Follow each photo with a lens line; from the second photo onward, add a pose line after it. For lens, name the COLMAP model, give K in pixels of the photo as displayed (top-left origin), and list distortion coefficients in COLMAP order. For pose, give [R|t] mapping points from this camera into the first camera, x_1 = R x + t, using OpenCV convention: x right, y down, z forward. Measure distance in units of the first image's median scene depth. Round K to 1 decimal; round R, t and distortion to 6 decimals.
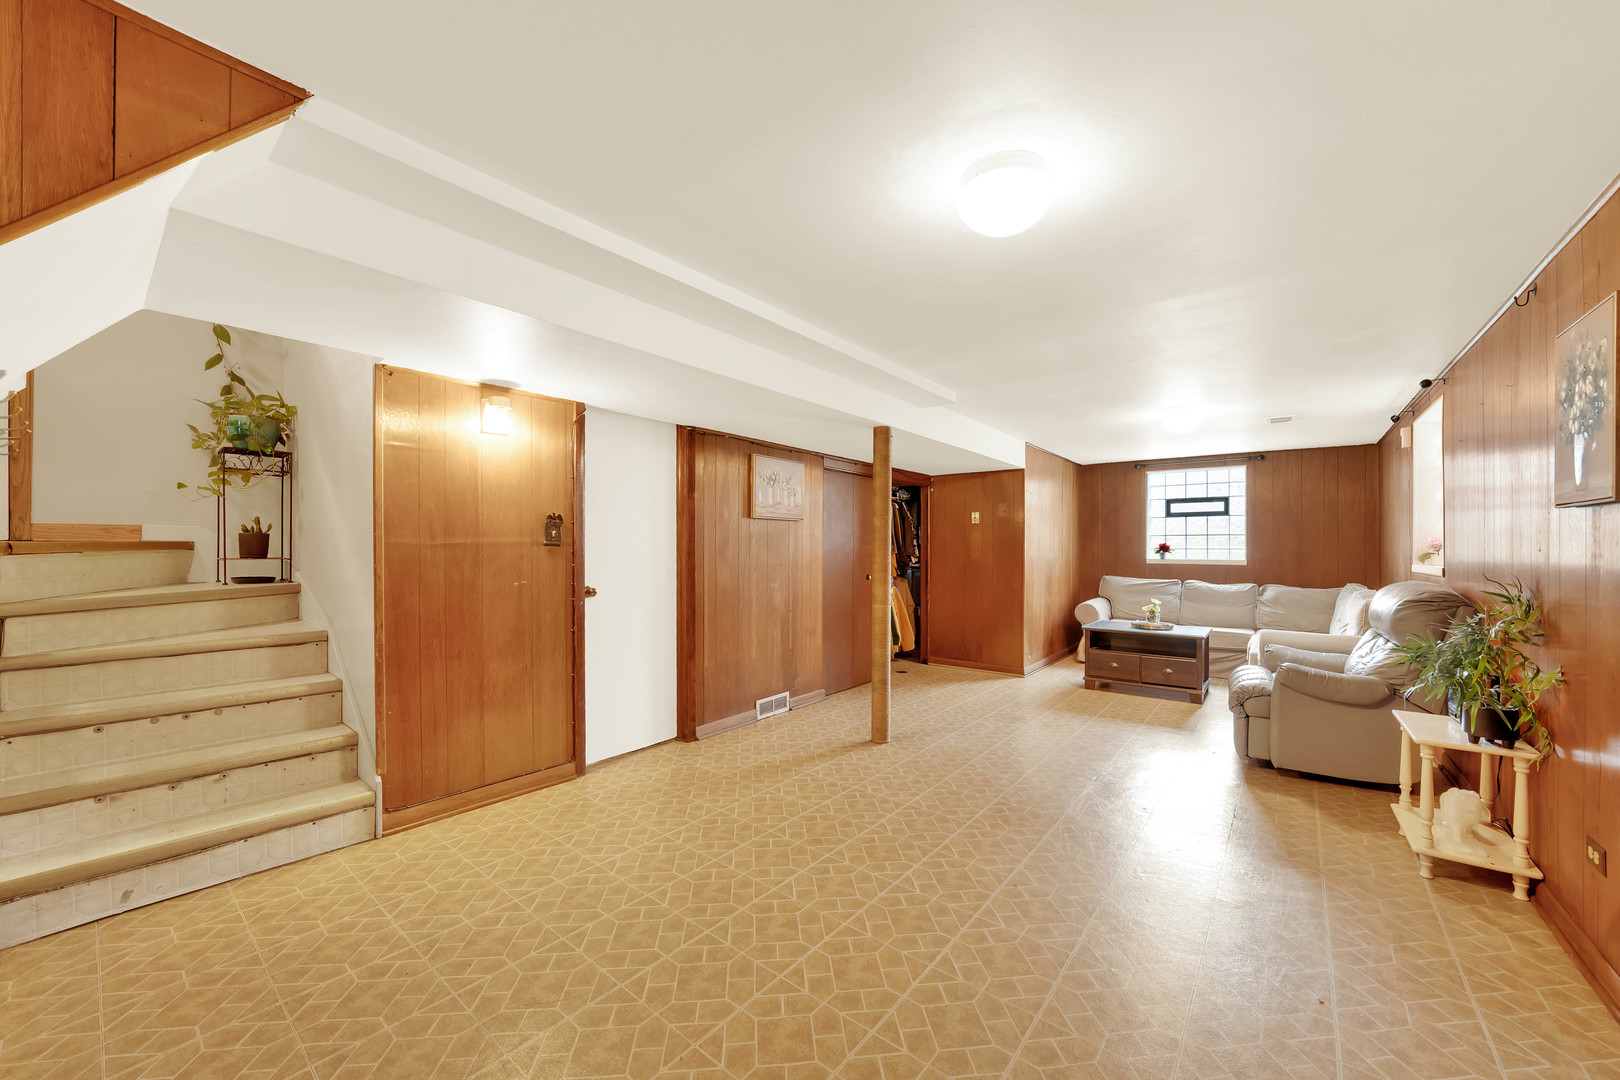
lens RADIAL K [[597.6, 0, 810.8], [0, 597.6, 533.0], [0, 0, 1]] dist [-0.015727, -0.000709]
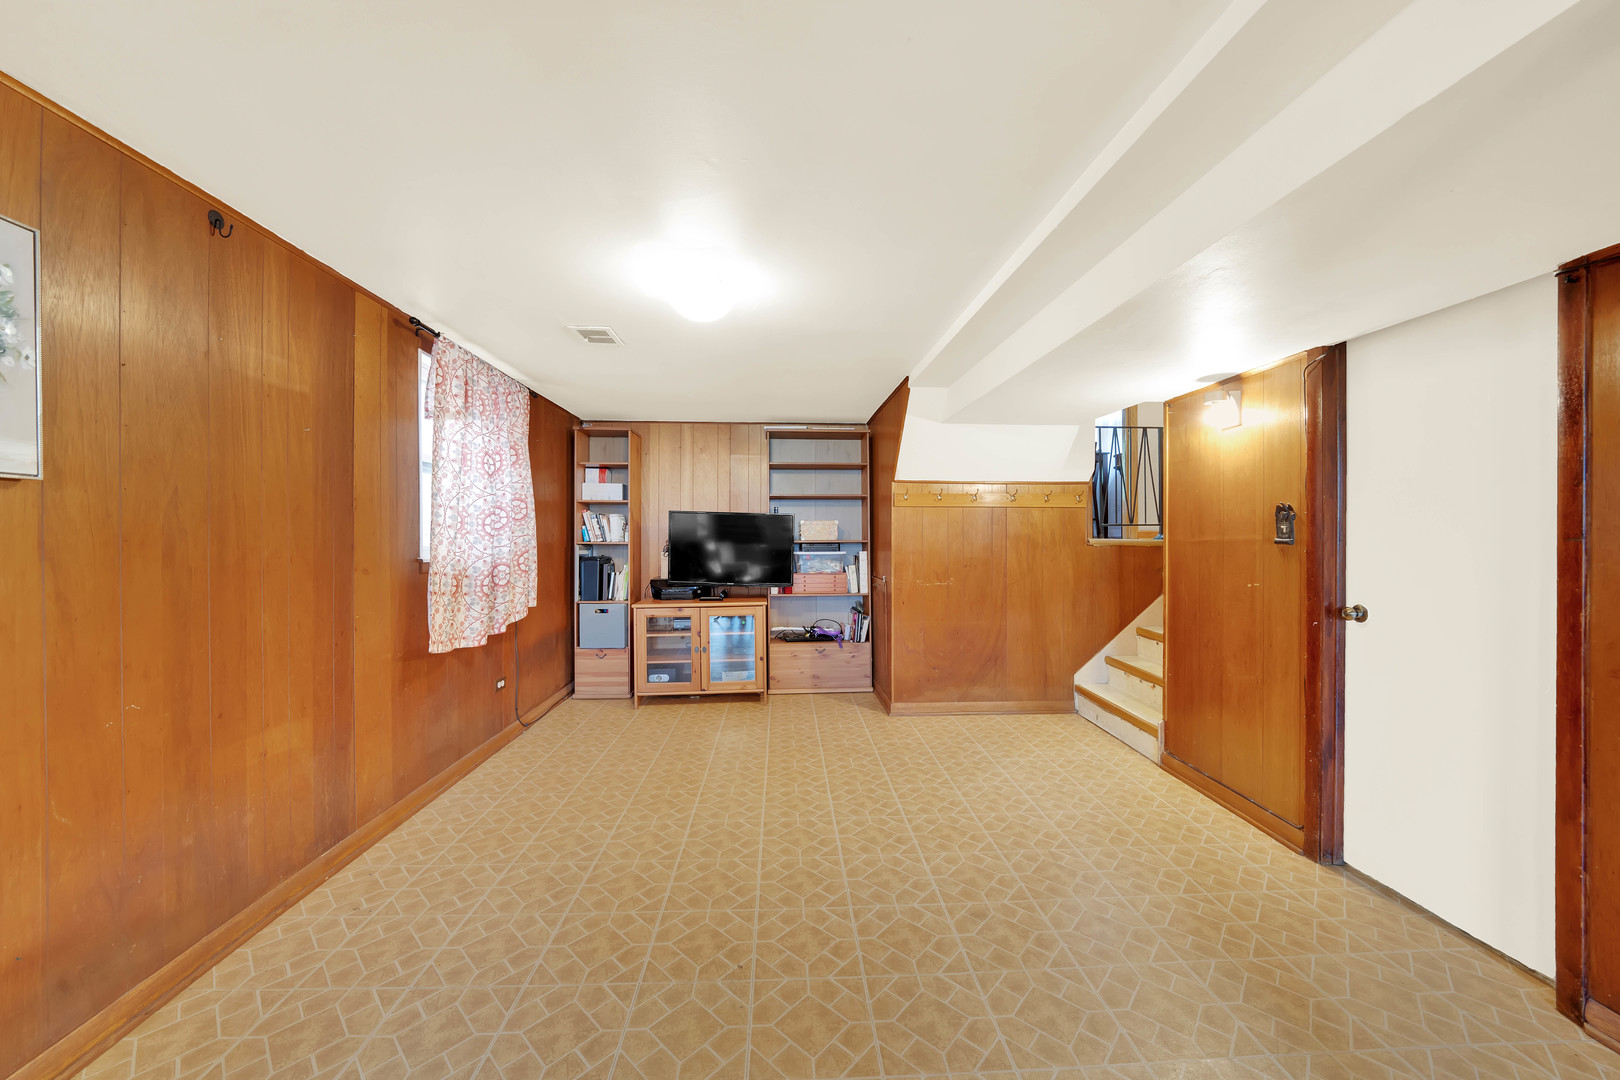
lens RADIAL K [[597.6, 0, 812.2], [0, 597.6, 546.4], [0, 0, 1]] dist [-0.015727, -0.000709]
pose [[-0.742817, 0.011392, -0.669398, 0.596001], [0.016697, 0.999859, -0.001512, 0.015968], [0.669286, -0.012299, -0.742903, 1.222915]]
